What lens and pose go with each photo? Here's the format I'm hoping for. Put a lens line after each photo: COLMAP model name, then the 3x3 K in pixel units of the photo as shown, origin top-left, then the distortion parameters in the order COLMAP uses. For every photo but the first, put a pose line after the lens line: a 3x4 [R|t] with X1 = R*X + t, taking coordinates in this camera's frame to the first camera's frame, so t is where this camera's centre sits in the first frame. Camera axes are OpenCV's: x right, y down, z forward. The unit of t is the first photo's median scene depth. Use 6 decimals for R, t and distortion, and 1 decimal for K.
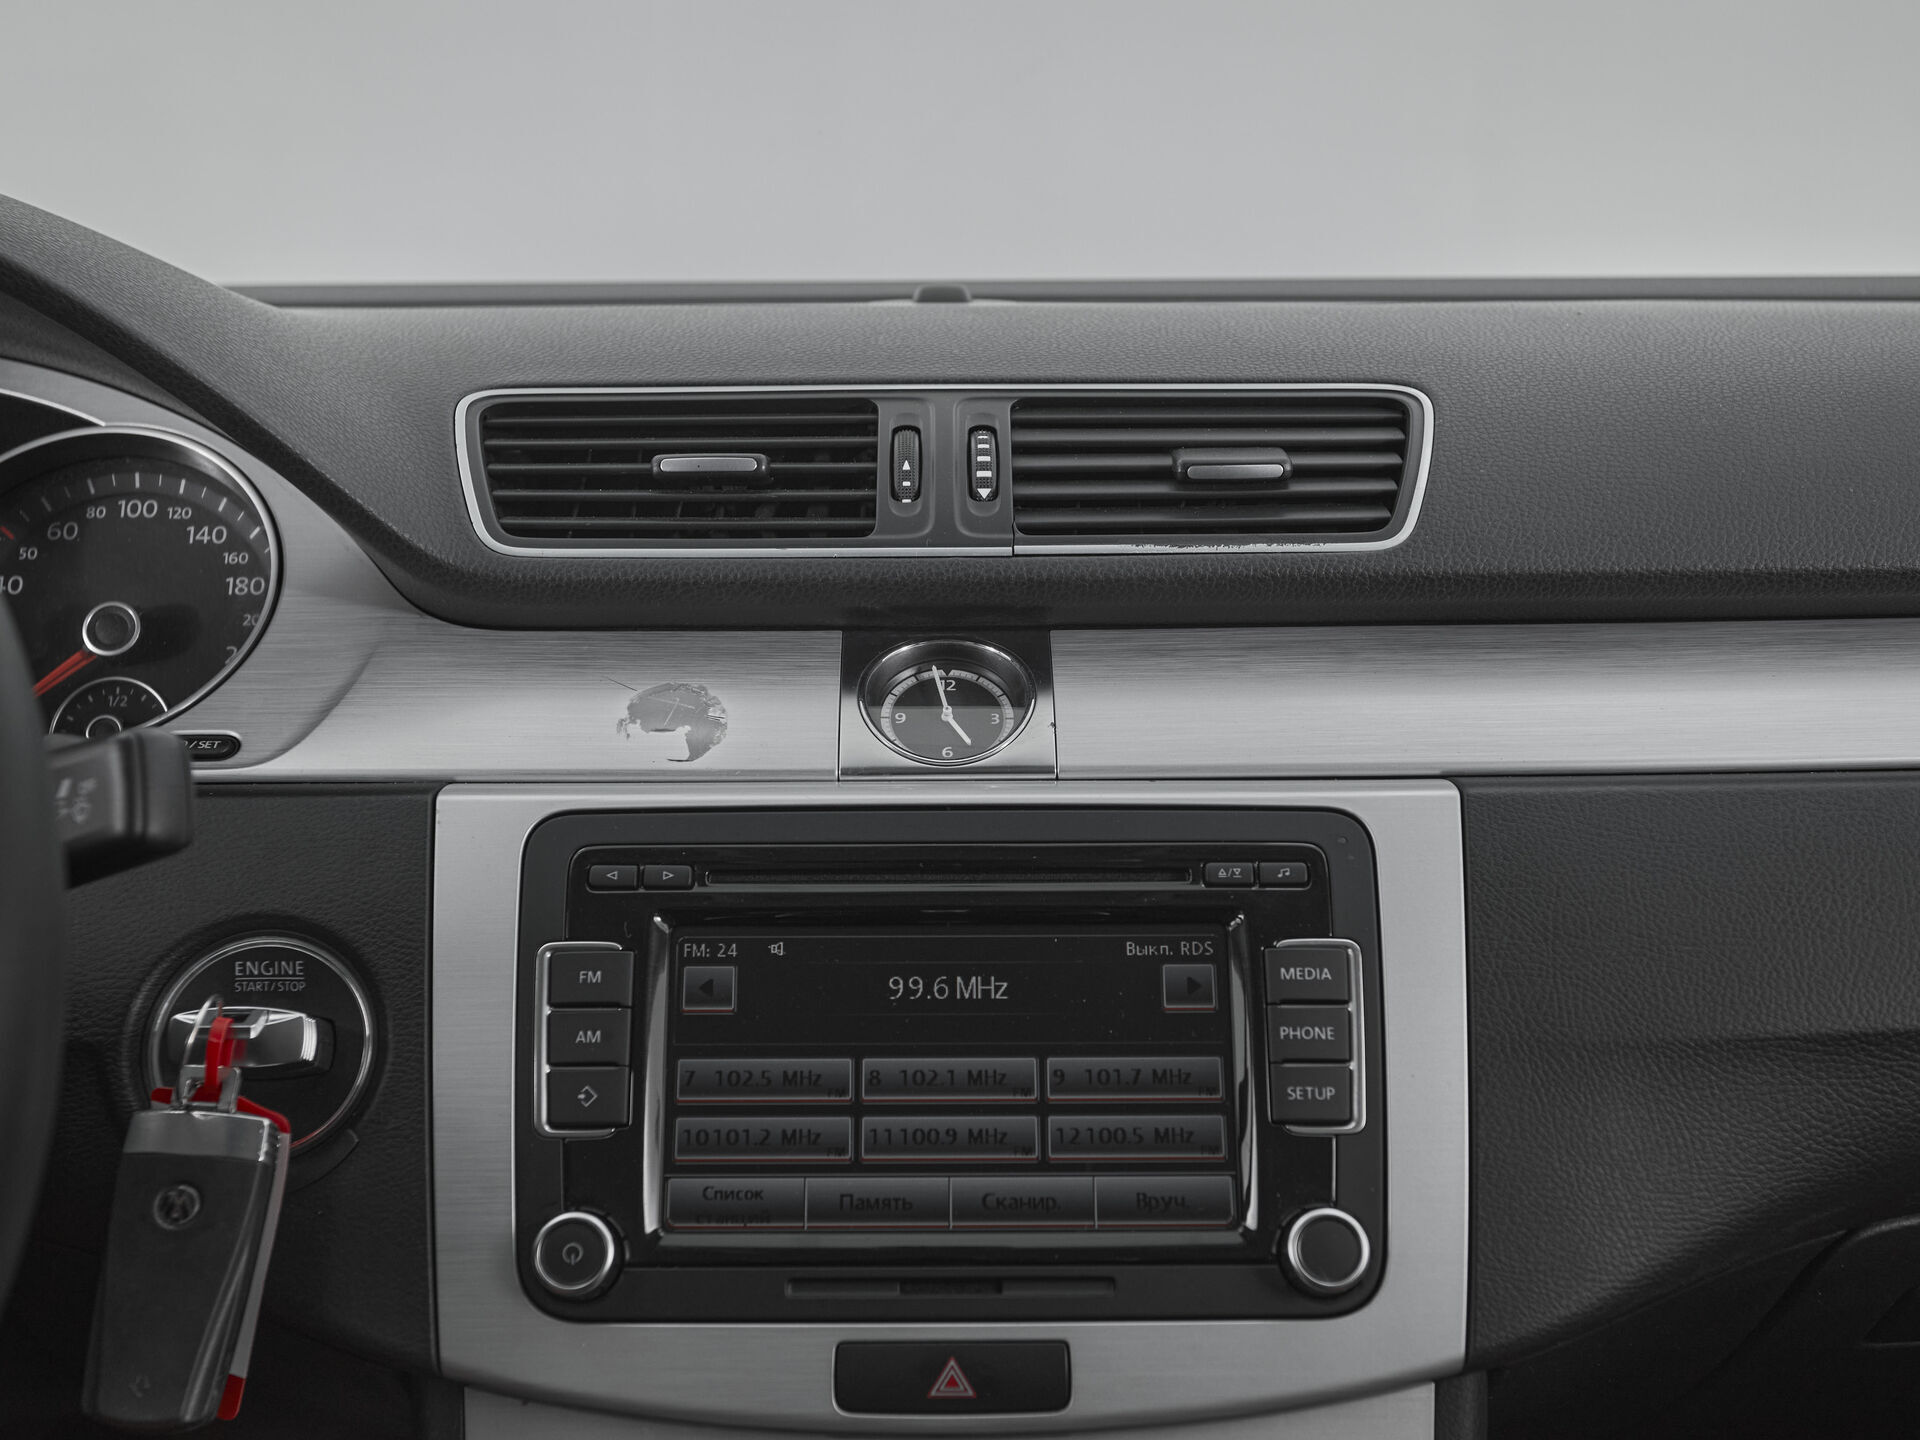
lens RADIAL K [[2185.0, 0, 912.9], [0, 2185.0, 785.4], [0, 0, 1]] dist [-0.015517, 0.175803]
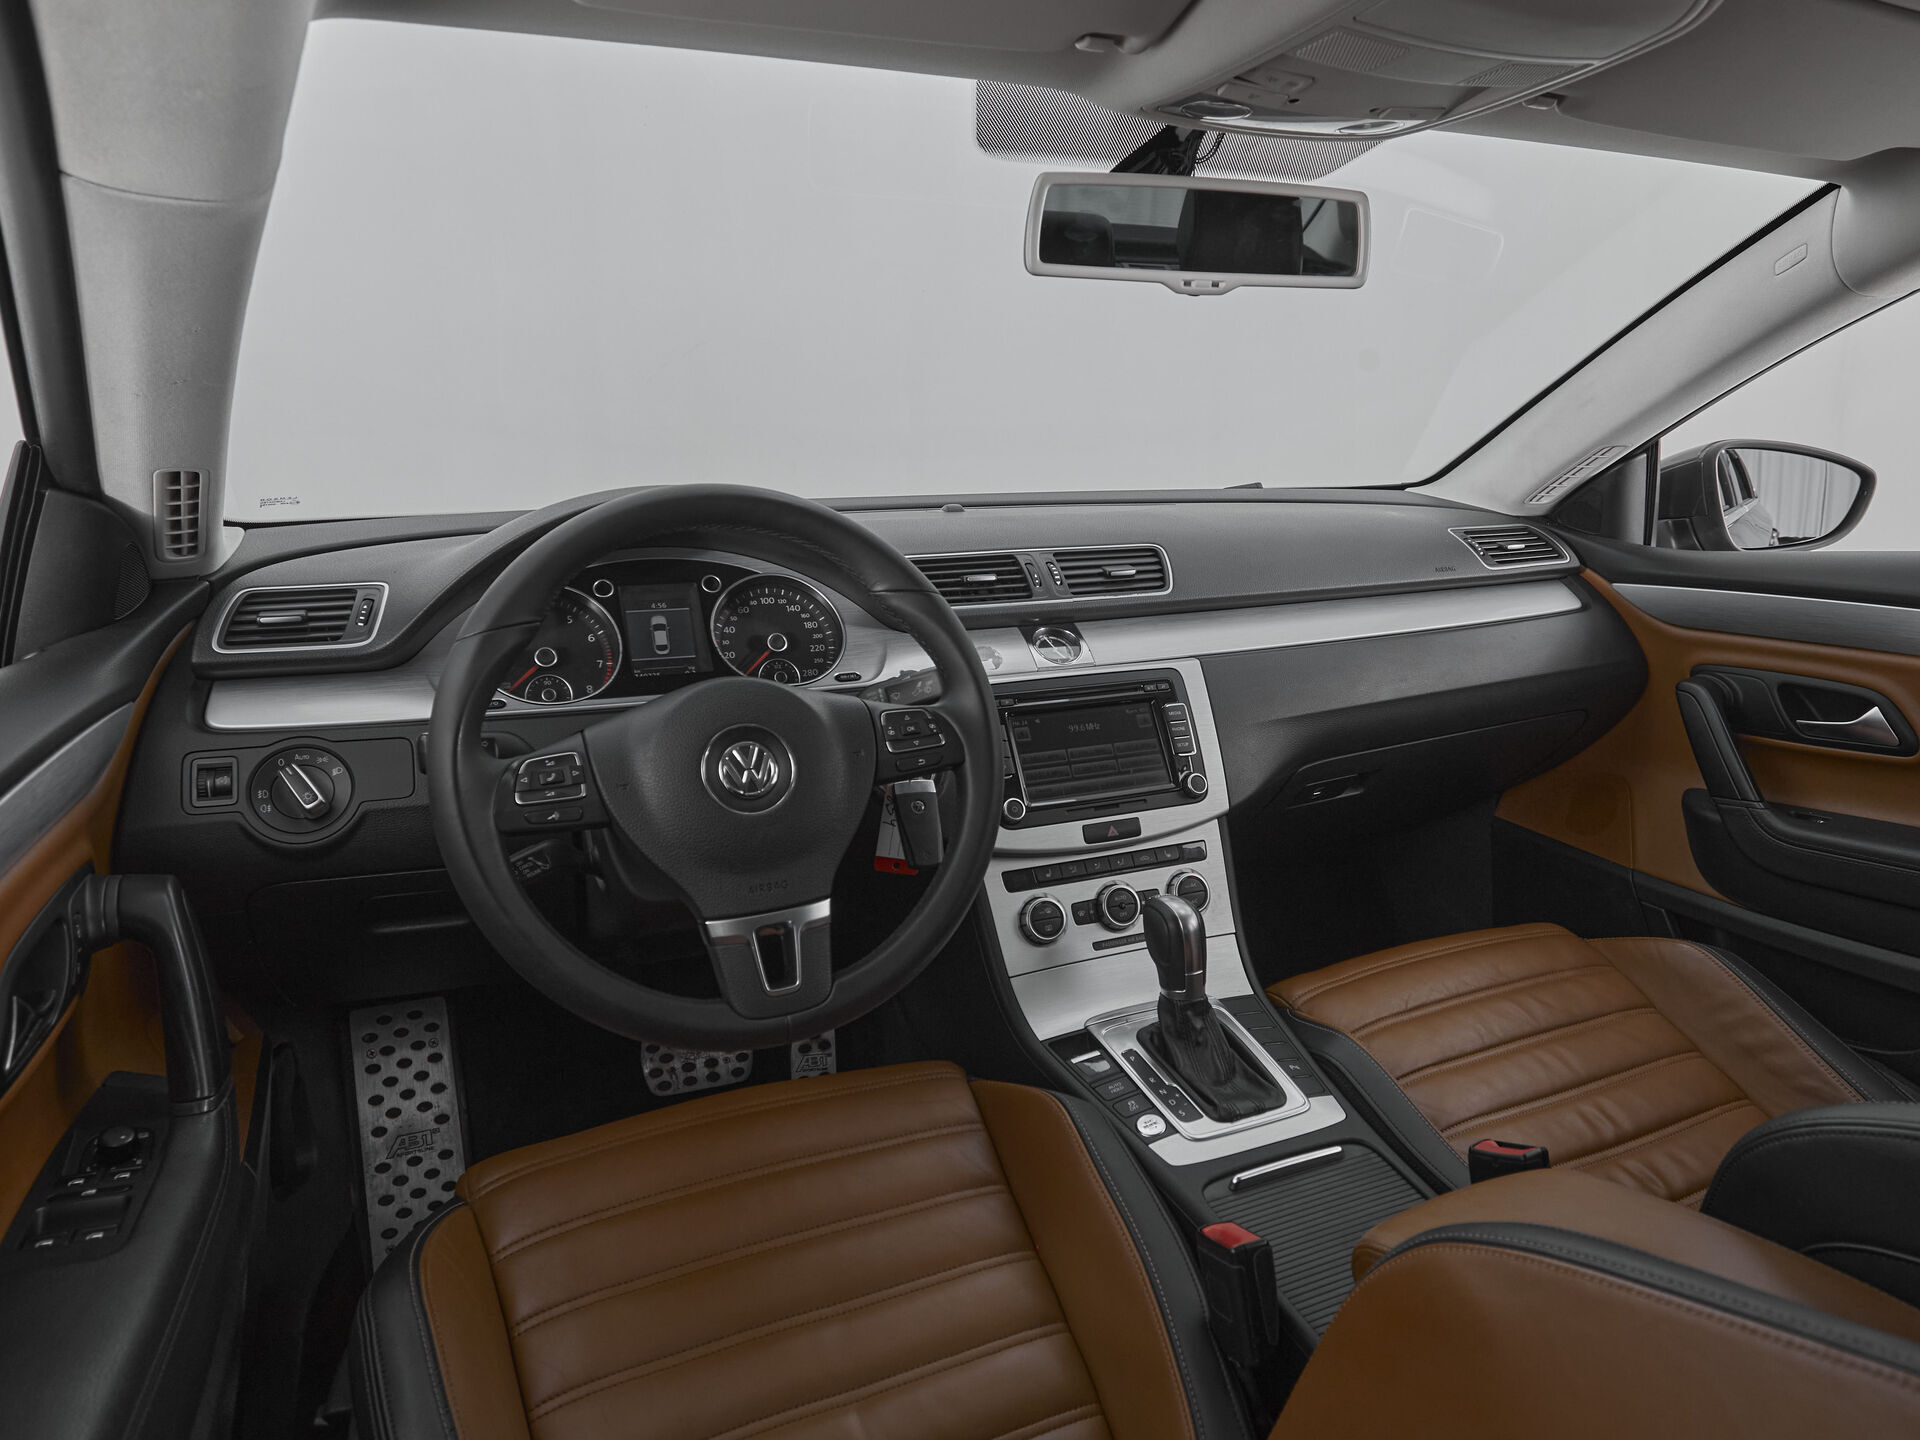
lens RADIAL K [[1243.1, 0, 966.5], [0, 1243.1, 730.1], [0, 0, 1]] dist [0.000520, 0.000584]
pose [[0.916484, -0.096141, 0.388348, -0.904261], [0.086237, 0.995351, 0.042898, -0.003868], [-0.390666, -0.005825, 0.920514, -0.732692]]
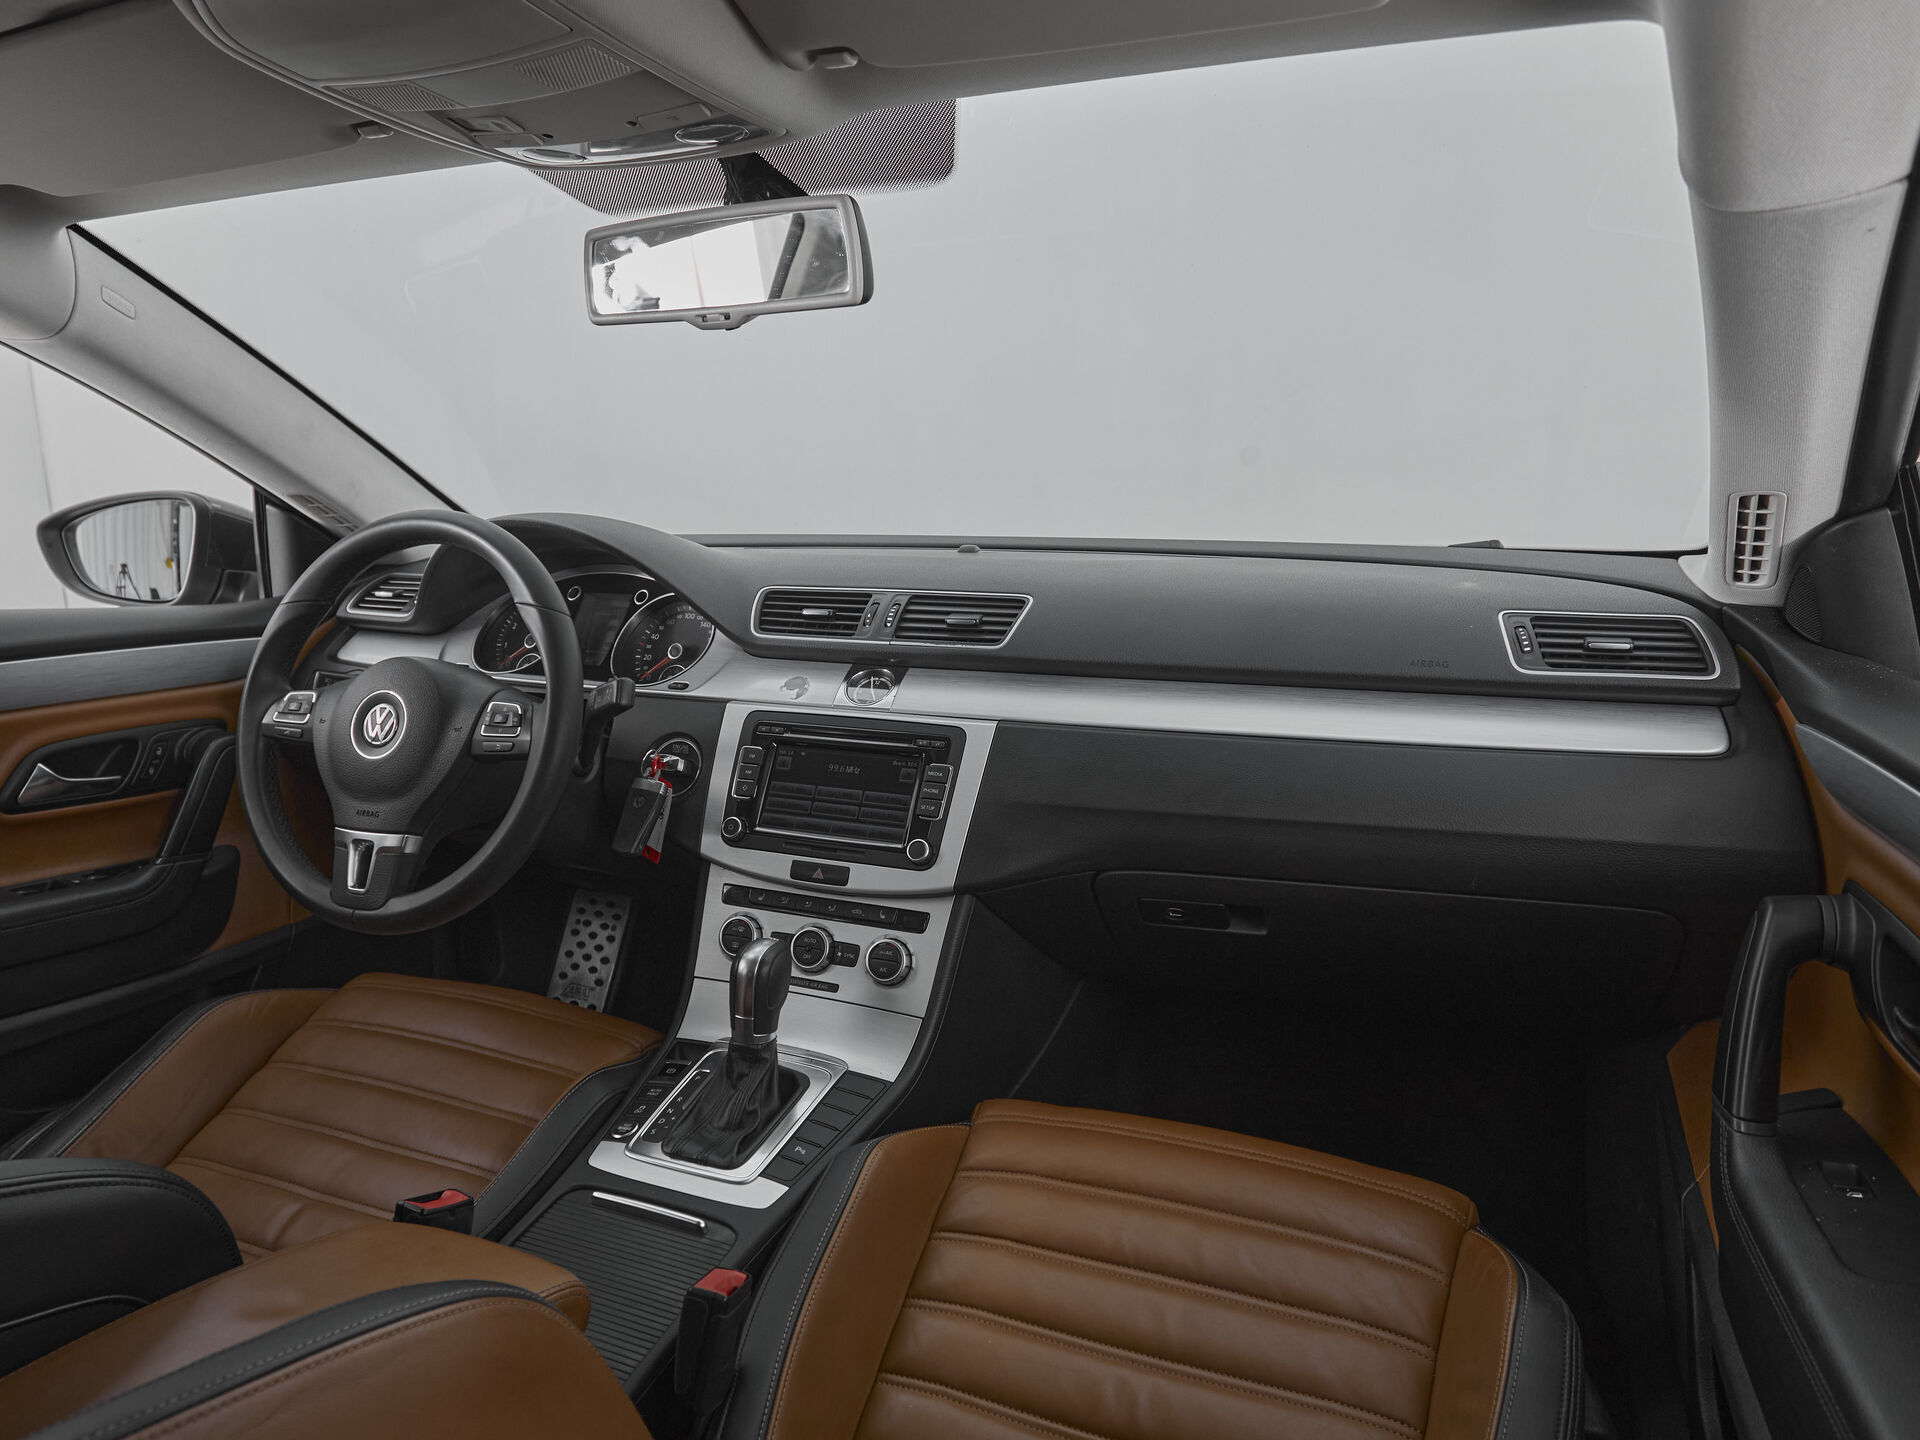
lens RADIAL K [[1201.5, 0, 906.6], [0, 1201.5, 792.4], [0, 0, 1]] dist [0.000420, 0.000309]
pose [[0.918099, 0.100125, -0.383495, 0.822573], [-0.082592, 0.994655, 0.061961, 0.003178], [0.387650, -0.025213, 0.921462, -0.703325]]
